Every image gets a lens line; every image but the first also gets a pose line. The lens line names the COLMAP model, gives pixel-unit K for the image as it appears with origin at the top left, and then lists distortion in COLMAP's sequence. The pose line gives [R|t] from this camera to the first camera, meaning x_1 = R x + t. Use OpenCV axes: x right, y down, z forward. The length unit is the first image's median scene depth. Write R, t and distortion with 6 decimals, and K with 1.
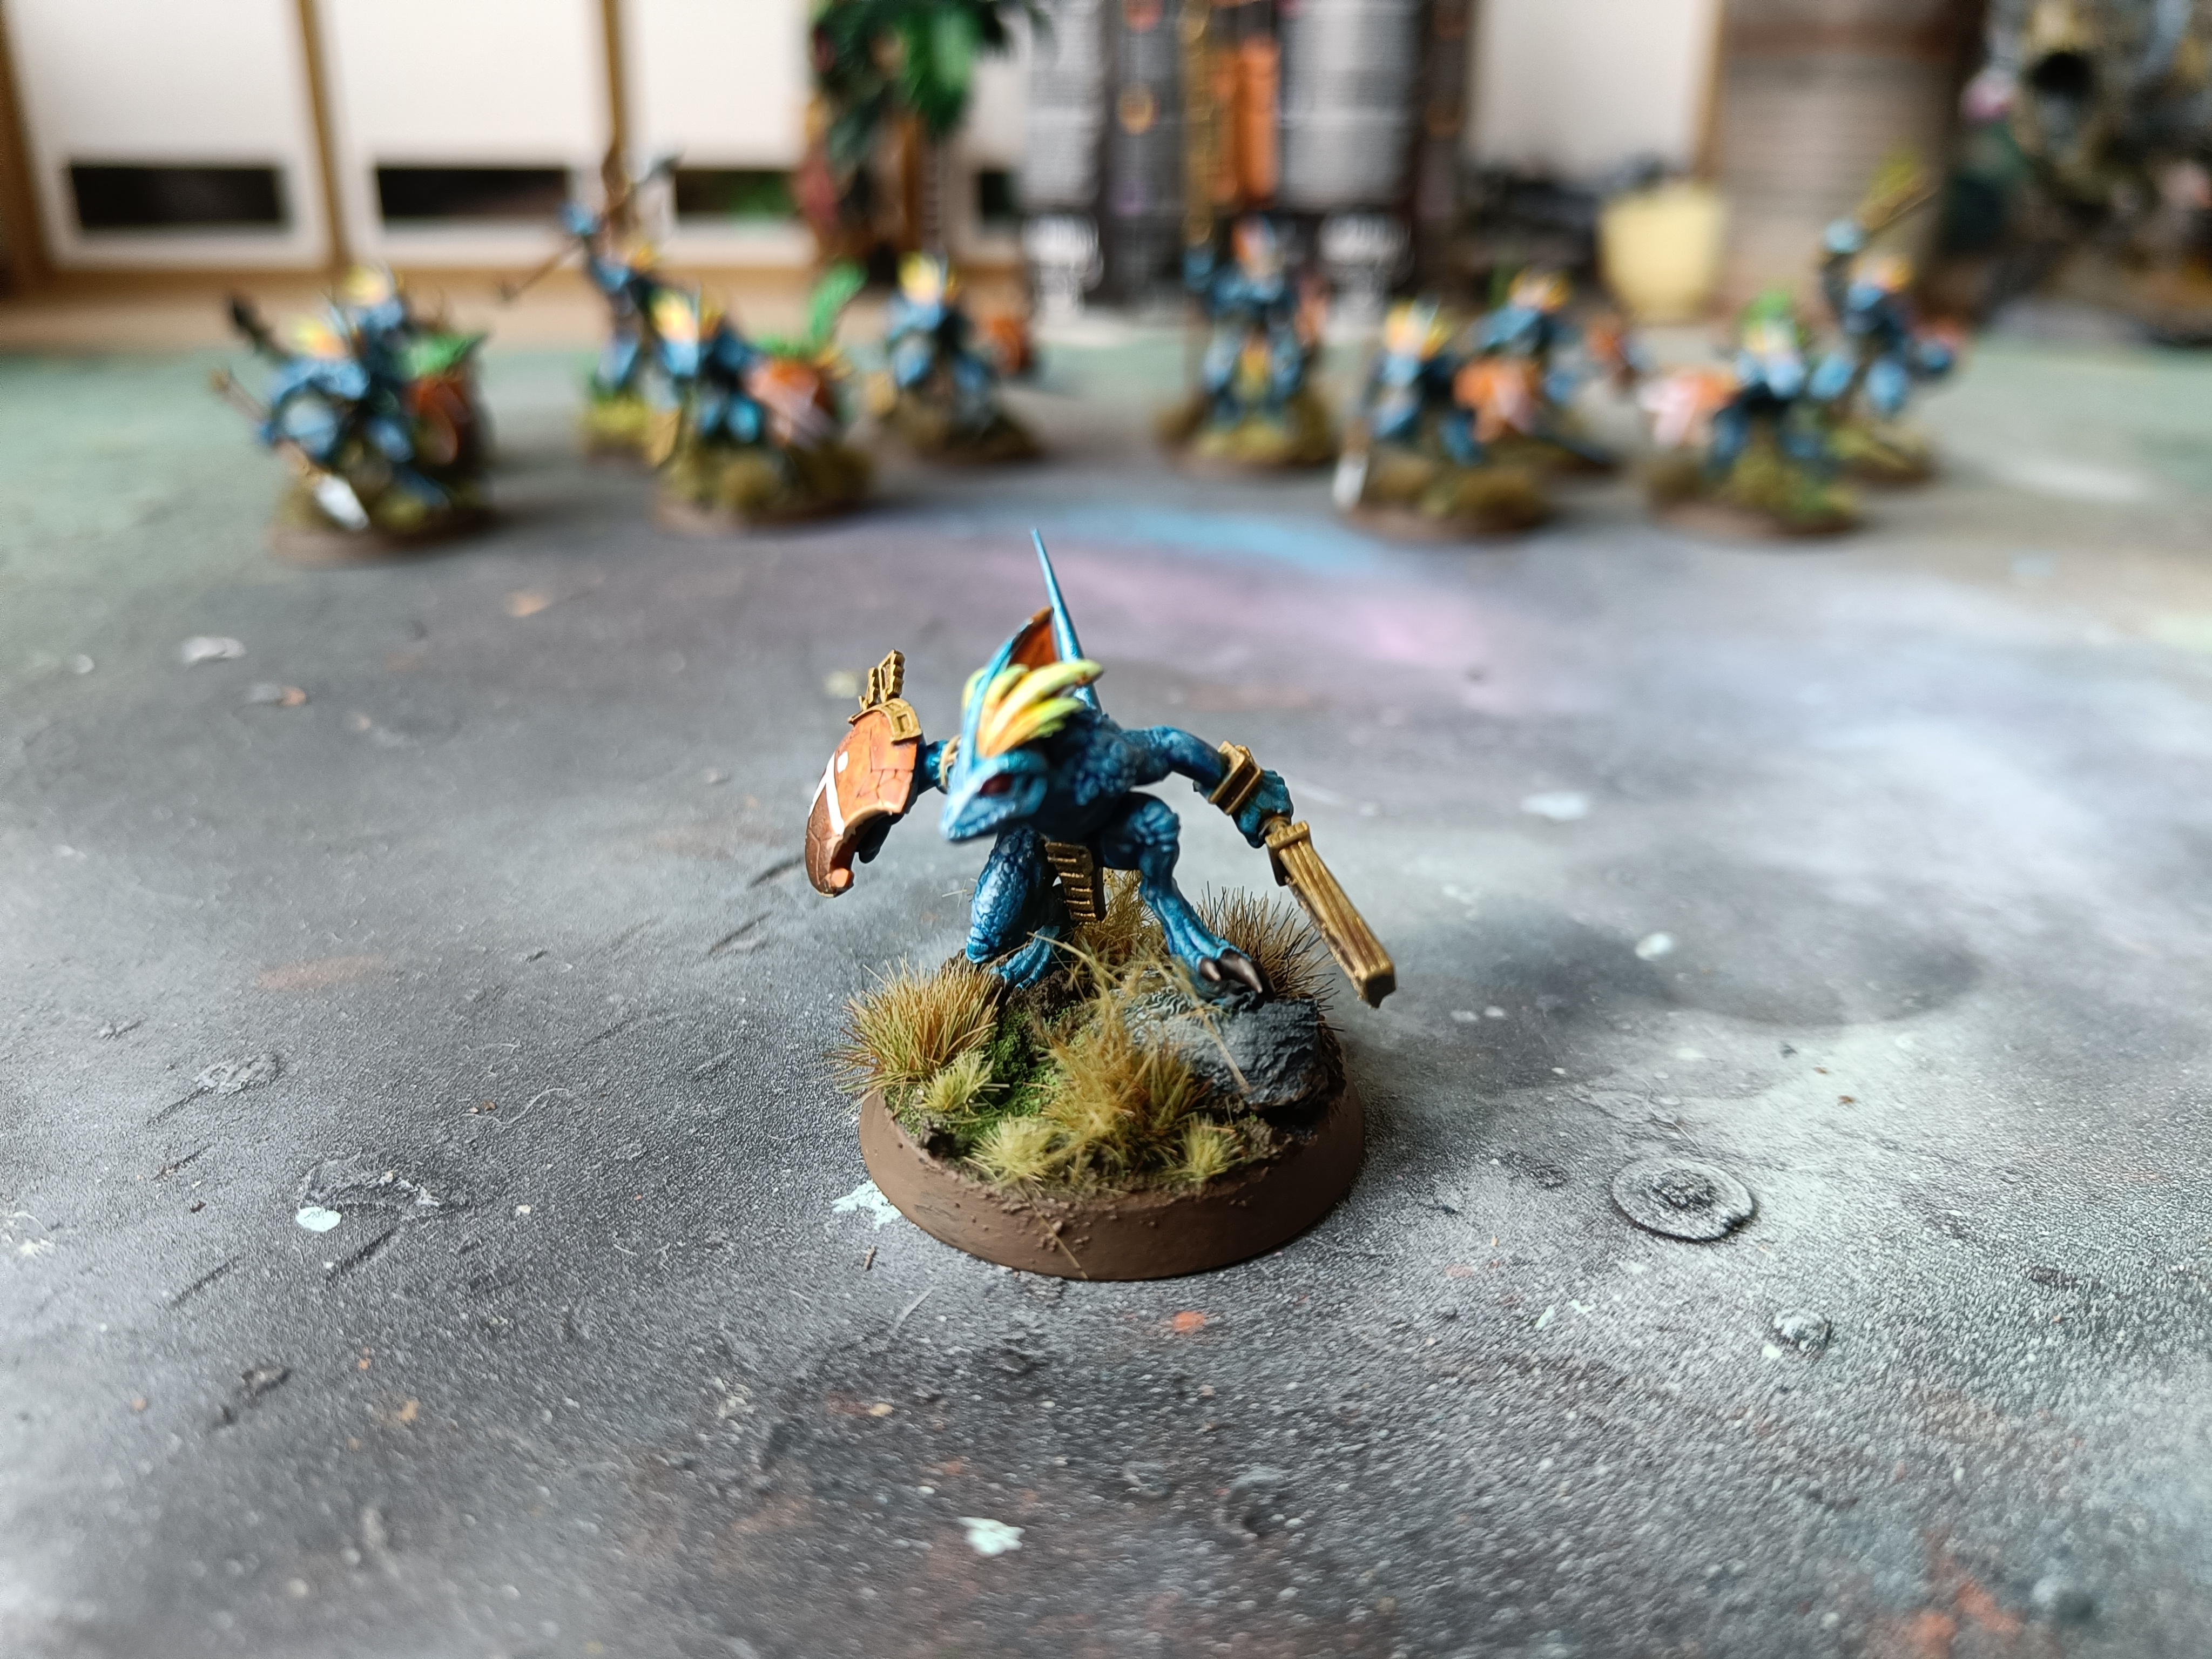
lens RADIAL K [[1683.9, 0, 1119.3], [0, 1683.9, 829.3], [0, 0, 1]] dist [-0.065617, 0.035906]
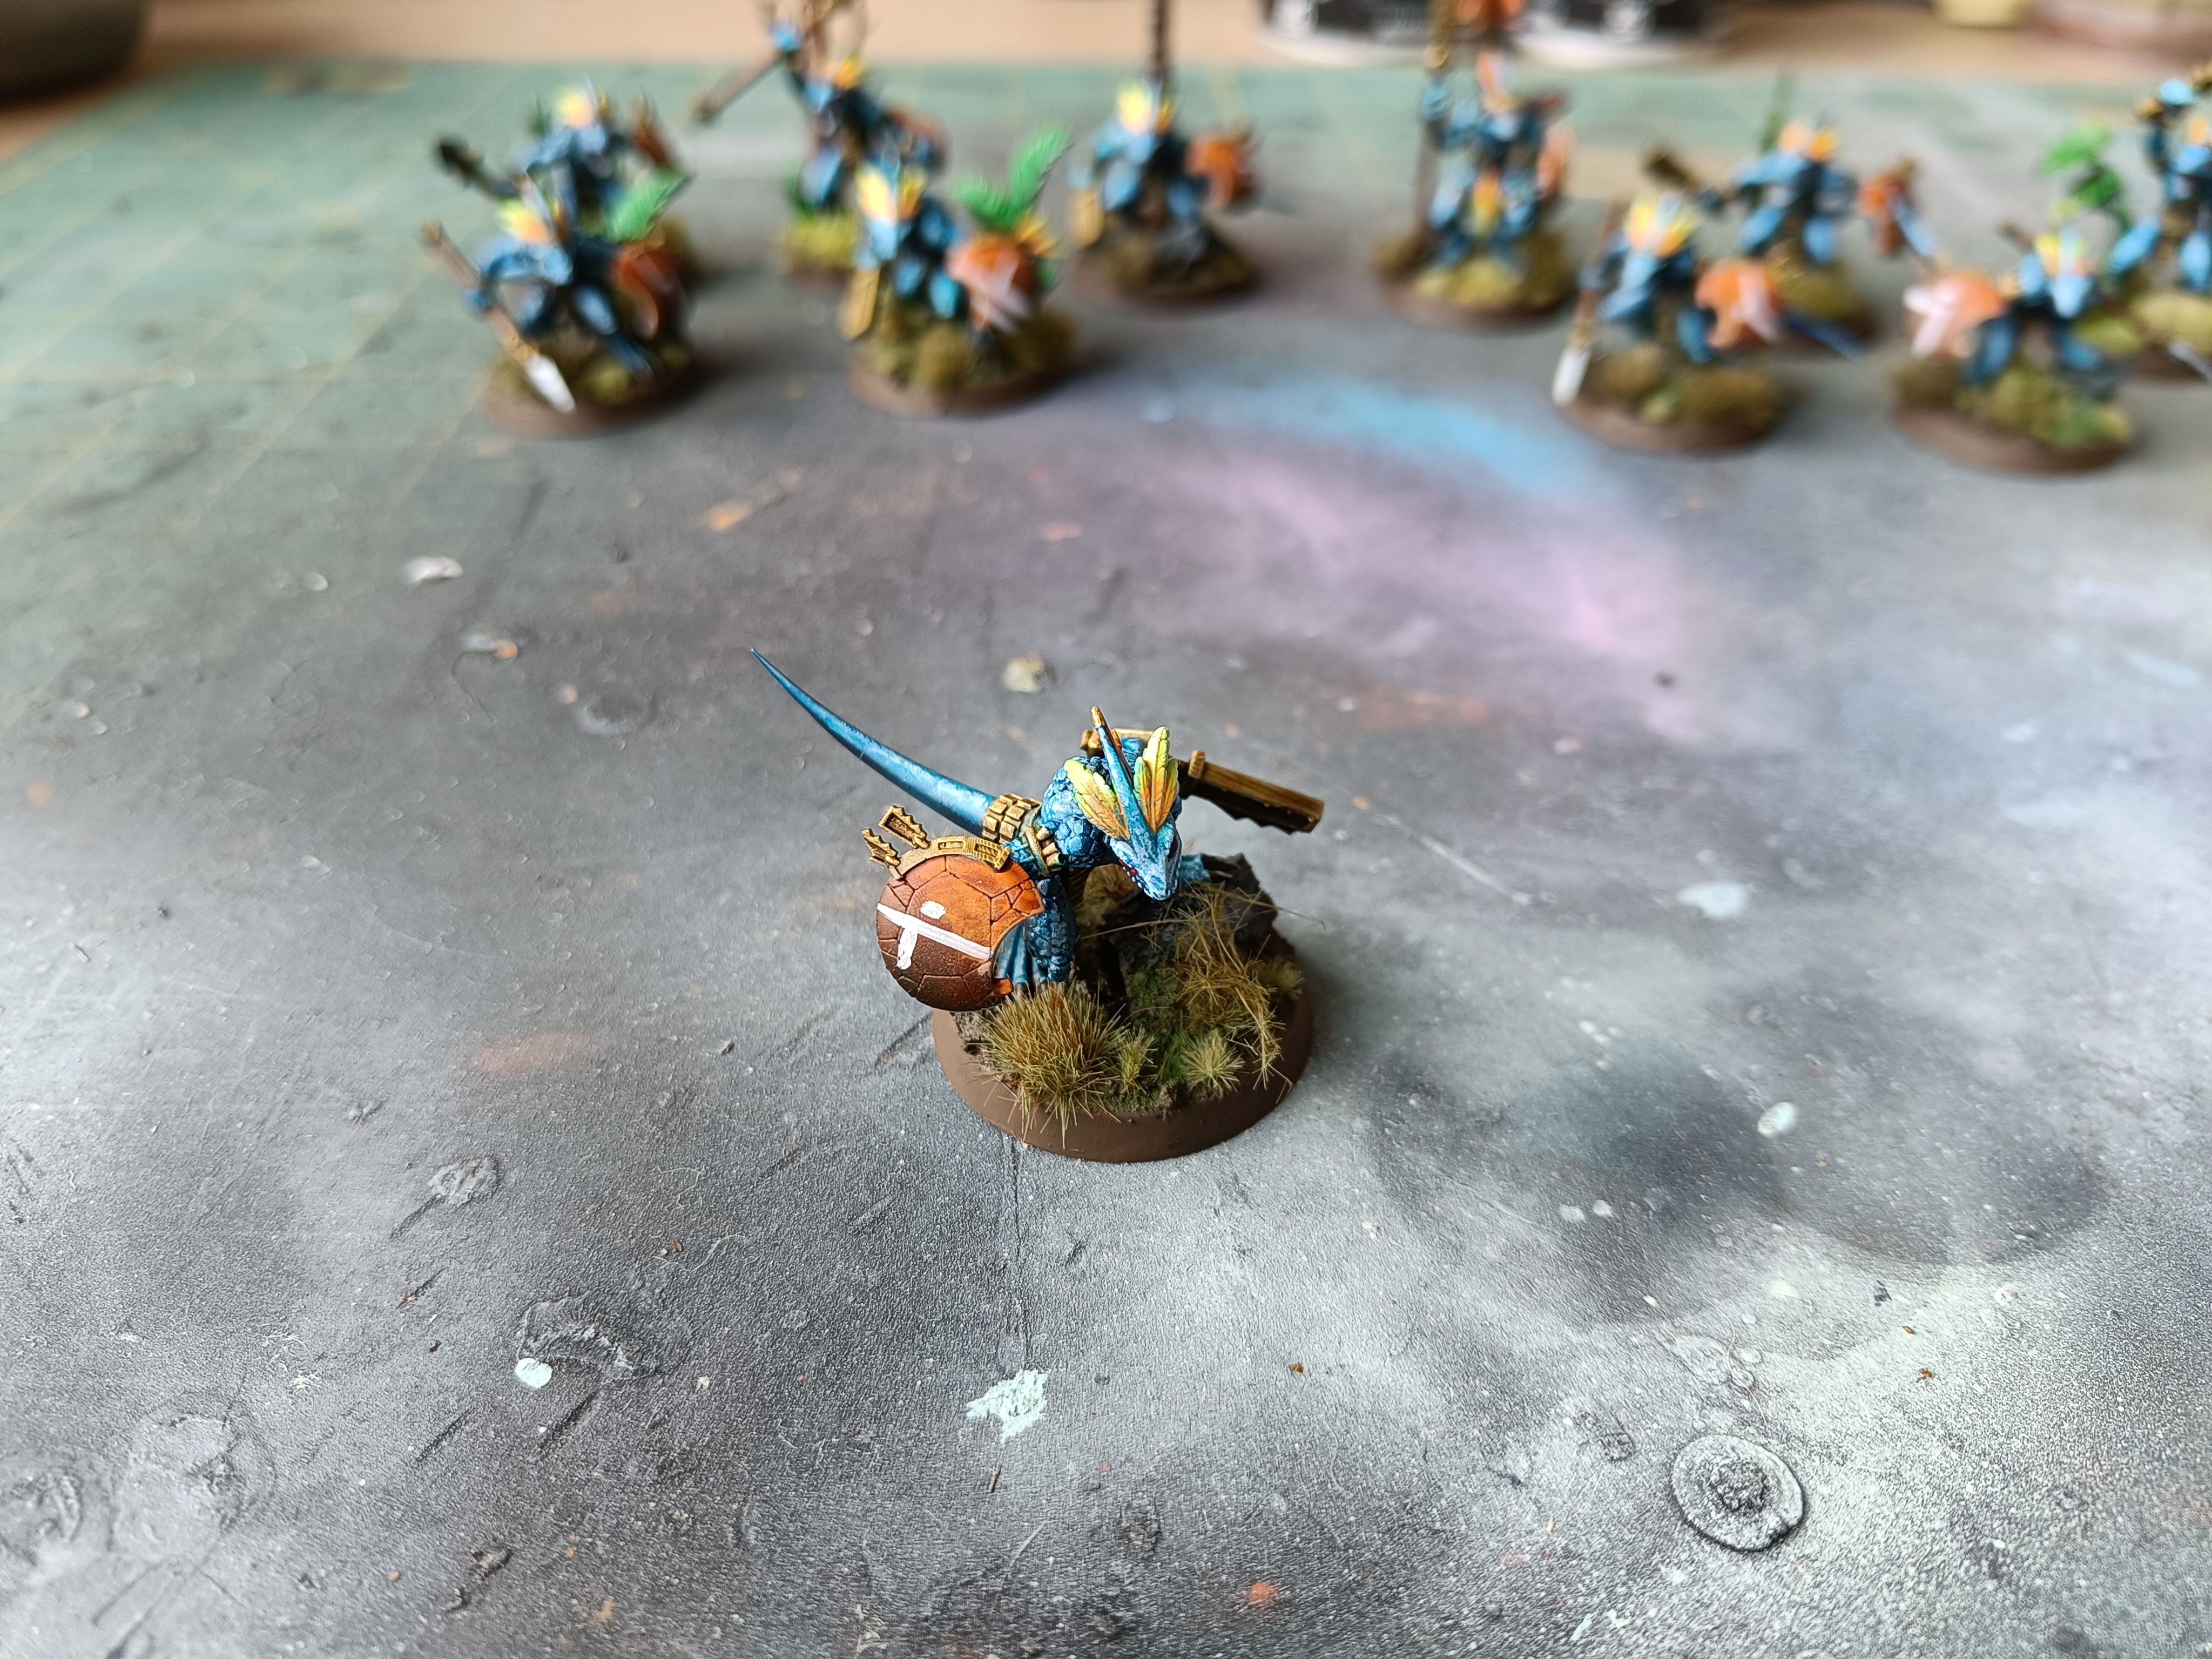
lens RADIAL K [[1659.4, 0, 1101.8], [0, 1659.4, 826.3], [0, 0, 1]] dist [-0.044936, 0.017396]
pose [[0.989412, 0.086657, -0.116421, 0.016465], [-0.056752, 0.969314, 0.239186, -0.430351], [0.133575, -0.230047, 0.963969, 0.020164]]
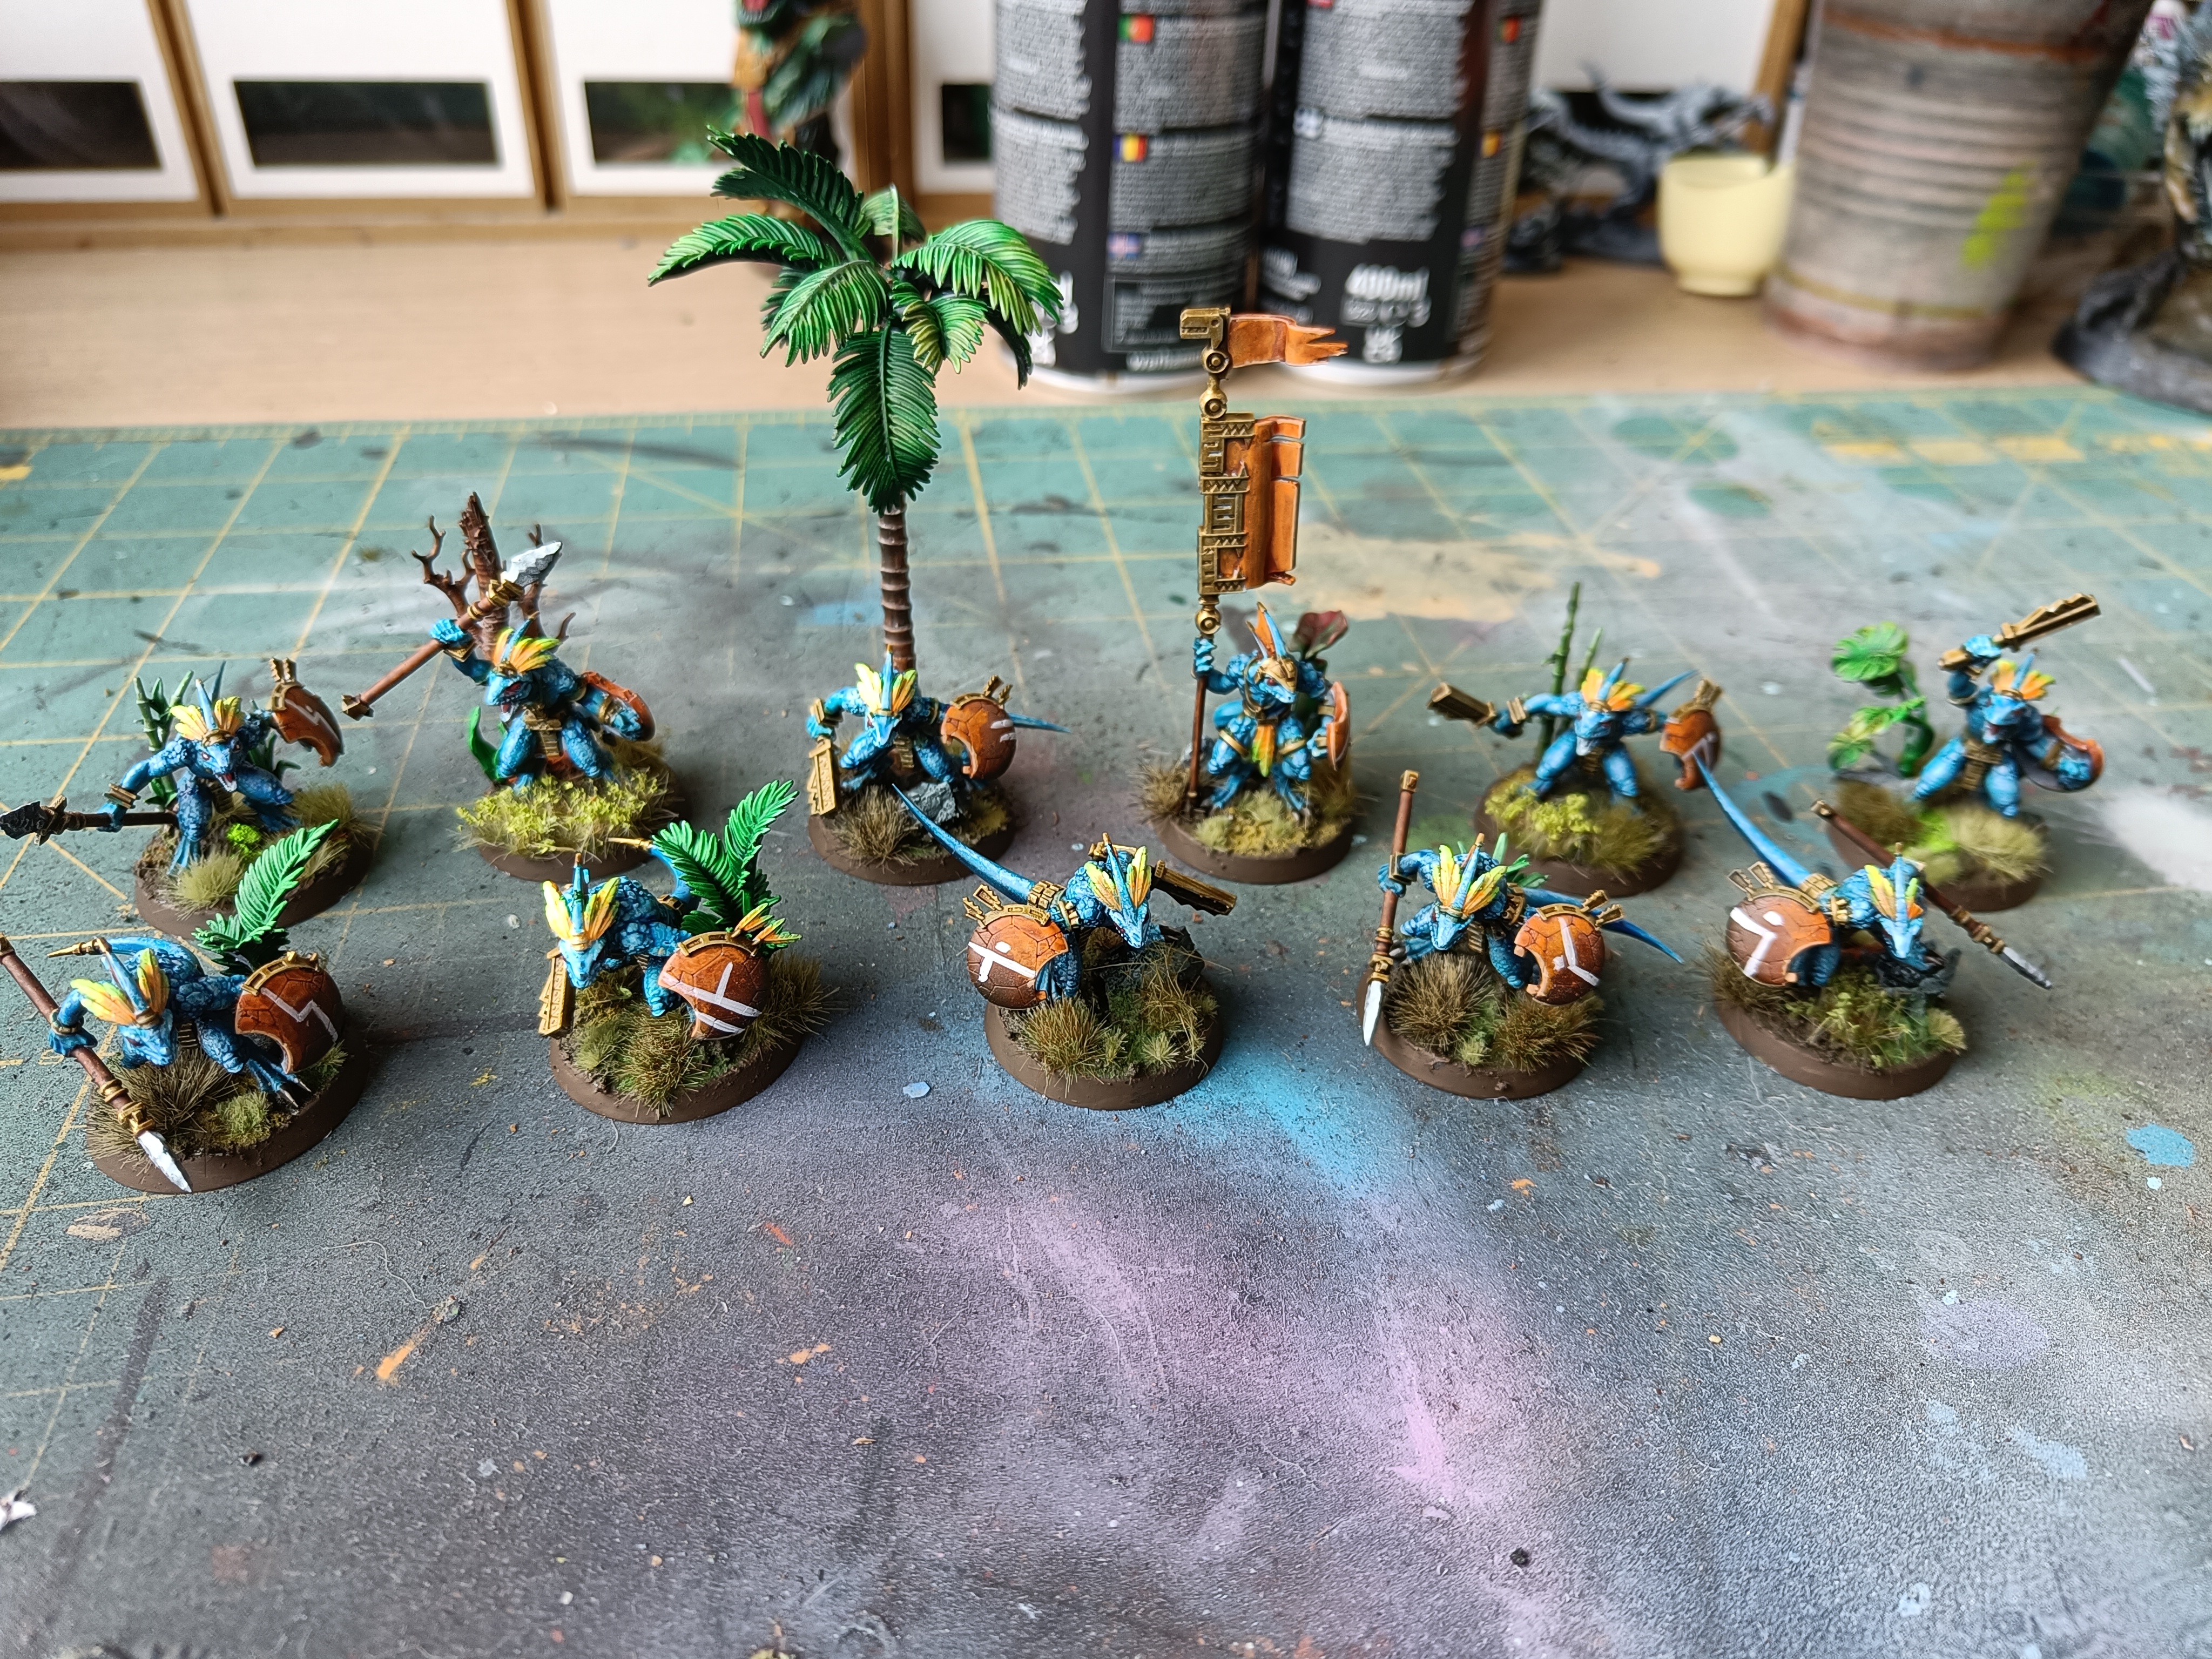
lens RADIAL K [[1608.2, 0, 1106.0], [0, 1608.2, 829.5], [0, 0, 1]] dist [-0.019673, 0.003280]
pose [[0.999721, 0.021164, 0.010512, -0.023161], [-0.022972, 0.974696, 0.222352, -1.213924], [-0.005540, -0.222532, 0.974910, 0.574917]]
